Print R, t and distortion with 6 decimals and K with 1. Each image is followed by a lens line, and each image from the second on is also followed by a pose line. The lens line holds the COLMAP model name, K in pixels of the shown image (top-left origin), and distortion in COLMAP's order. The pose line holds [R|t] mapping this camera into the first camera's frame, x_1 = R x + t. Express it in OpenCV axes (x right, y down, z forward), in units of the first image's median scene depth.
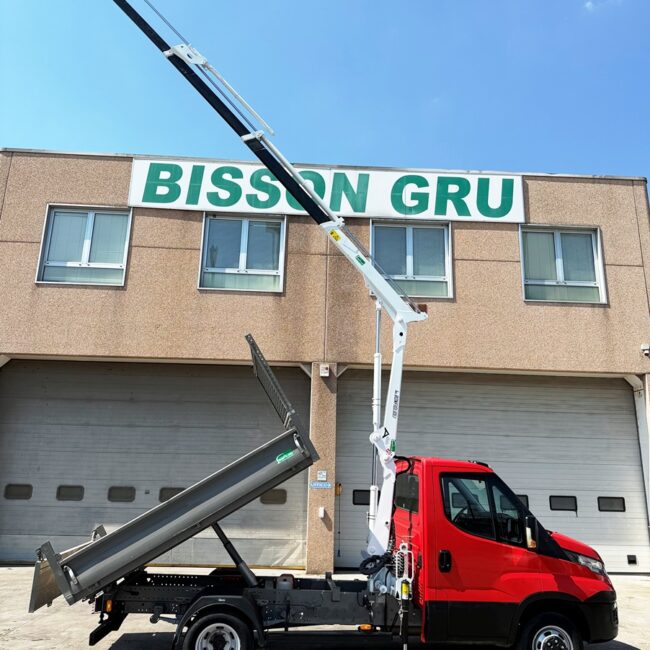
lens RADIAL K [[467.8, 0, 325.0], [0, 467.8, 325.0], [0, 0, 1]] dist [0.094791, -0.110949]
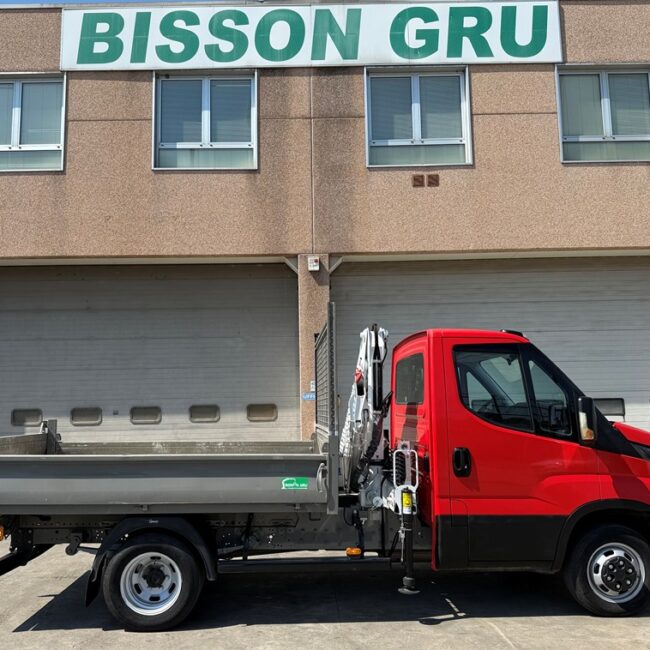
lens RADIAL K [[467.8, 0, 325.0], [0, 467.8, 325.0], [0, 0, 1]] dist [0.094791, -0.110949]
pose [[0.998244, -0.044494, -0.039105, 0.045233], [0.048733, 0.992154, 0.115129, 0.108572], [0.033676, -0.116832, 0.992581, 0.169415]]
